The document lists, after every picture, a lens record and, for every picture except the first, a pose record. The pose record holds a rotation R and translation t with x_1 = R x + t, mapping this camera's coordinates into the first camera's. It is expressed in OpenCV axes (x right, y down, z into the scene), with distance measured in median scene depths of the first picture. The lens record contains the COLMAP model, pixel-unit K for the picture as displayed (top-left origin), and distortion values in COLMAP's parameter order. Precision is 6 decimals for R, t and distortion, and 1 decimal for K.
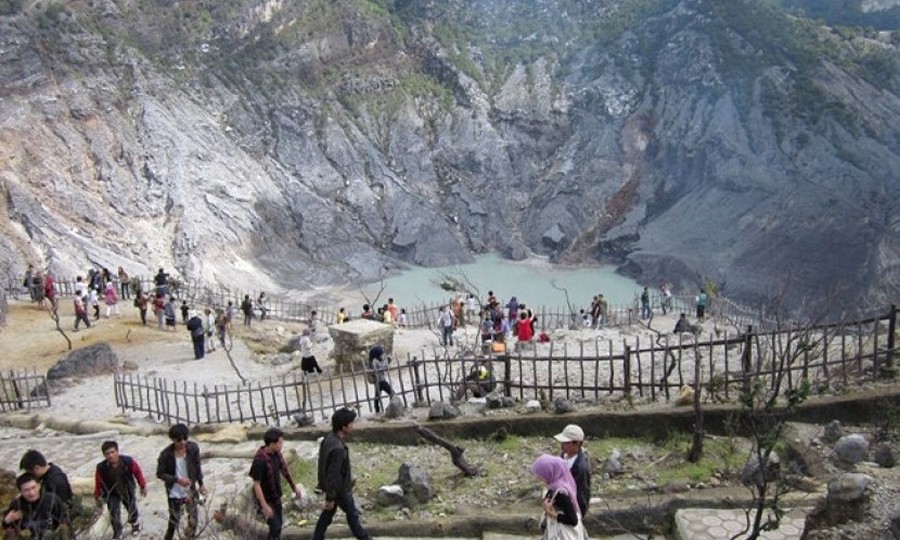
lens RADIAL K [[742.0, 0, 468.3], [0, 742.0, 324.7], [0, 0, 1]] dist [-0.062055, 0.042887]
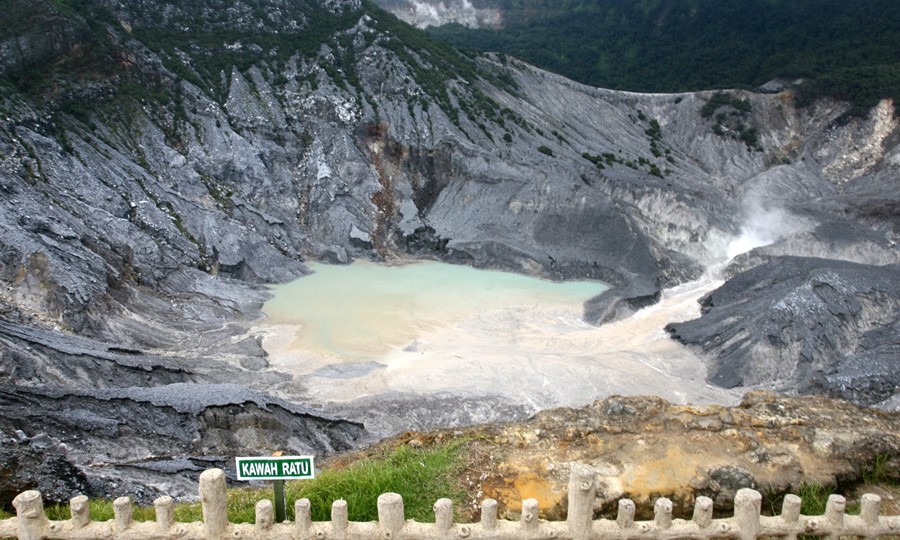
lens RADIAL K [[702.7, 0, 453.9], [0, 702.7, 262.6], [0, 0, 1]] dist [-0.077167, 0.056439]
pose [[0.767860, -0.140331, 0.625058, -0.367836], [0.170776, 0.985244, 0.011405, -0.060955], [-0.617436, 0.097987, 0.780495, 0.104430]]
